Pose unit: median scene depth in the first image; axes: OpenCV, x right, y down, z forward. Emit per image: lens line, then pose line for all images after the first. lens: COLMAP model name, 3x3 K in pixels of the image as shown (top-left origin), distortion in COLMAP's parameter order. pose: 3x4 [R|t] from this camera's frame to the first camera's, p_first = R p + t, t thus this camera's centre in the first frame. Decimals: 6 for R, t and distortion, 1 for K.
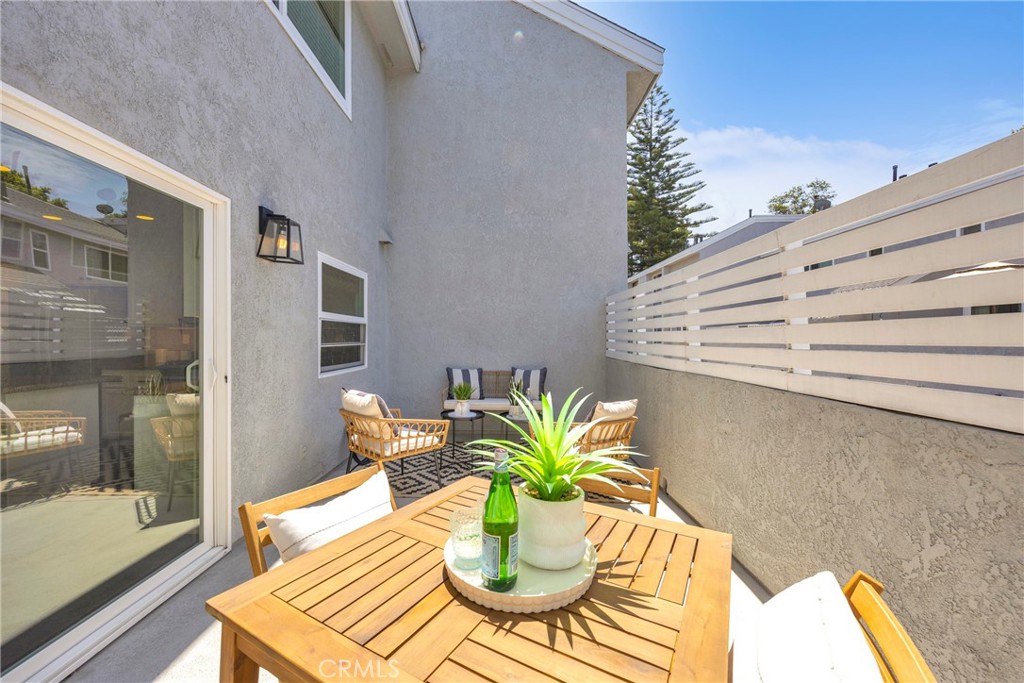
lens RADIAL K [[404.7, 0, 512.0], [0, 404.7, 341.5], [0, 0, 1]] dist [-0.008469, 0.000267]
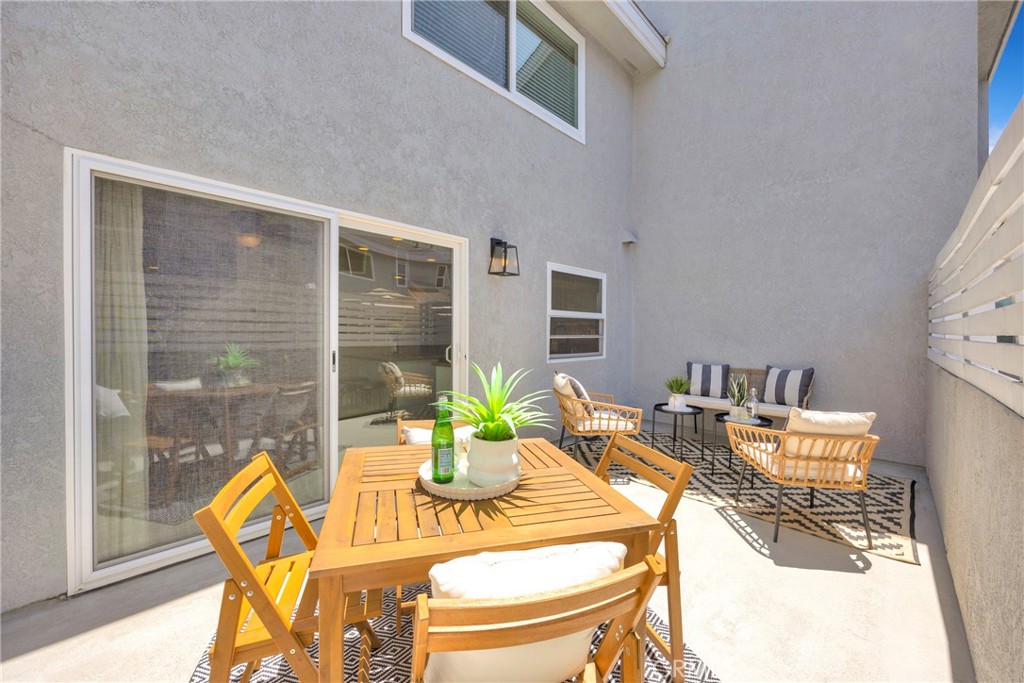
lens RADIAL K [[409.2, 0, 511.5], [0, 409.2, 336.8], [0, 0, 1]] dist [-0.003464, -0.000139]
pose [[0.720498, 0.006312, -0.693429, 0.346800], [-0.006570, 0.999976, 0.002276, 0.007264], [0.693426, 0.002916, 0.720522, 0.006215]]
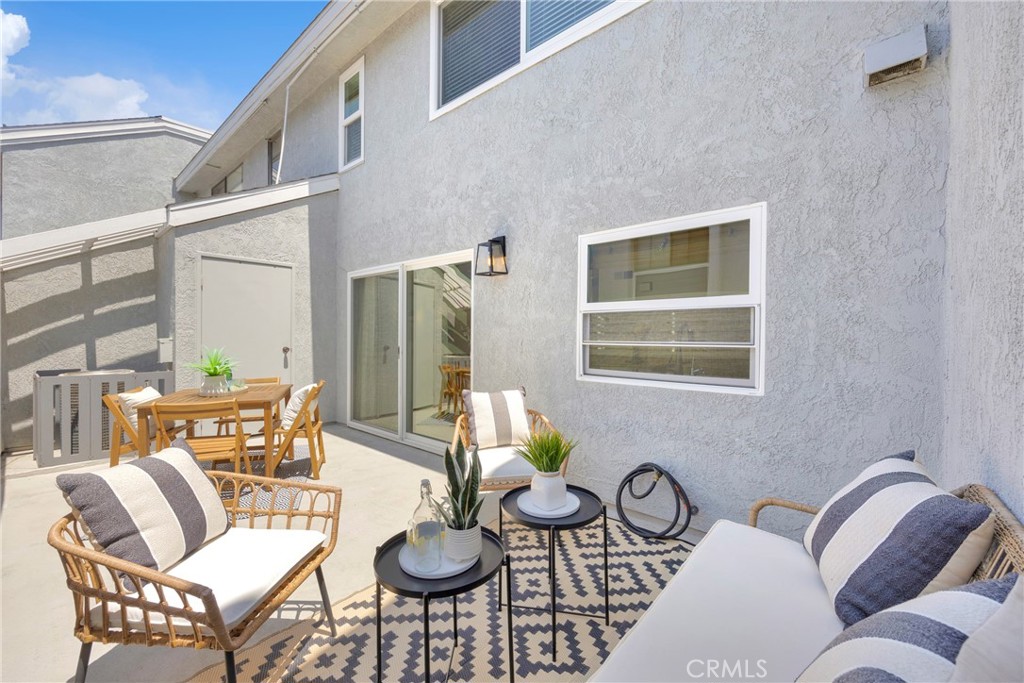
lens RADIAL K [[409.2, 0, 511.5], [0, 409.2, 336.8], [0, 0, 1]] dist [-0.003464, -0.000139]
pose [[-0.666142, 0.002609, -0.745820, 0.310094], [-0.008956, 0.999894, 0.011497, -0.012156], [0.745771, 0.014338, -0.666048, 1.597331]]
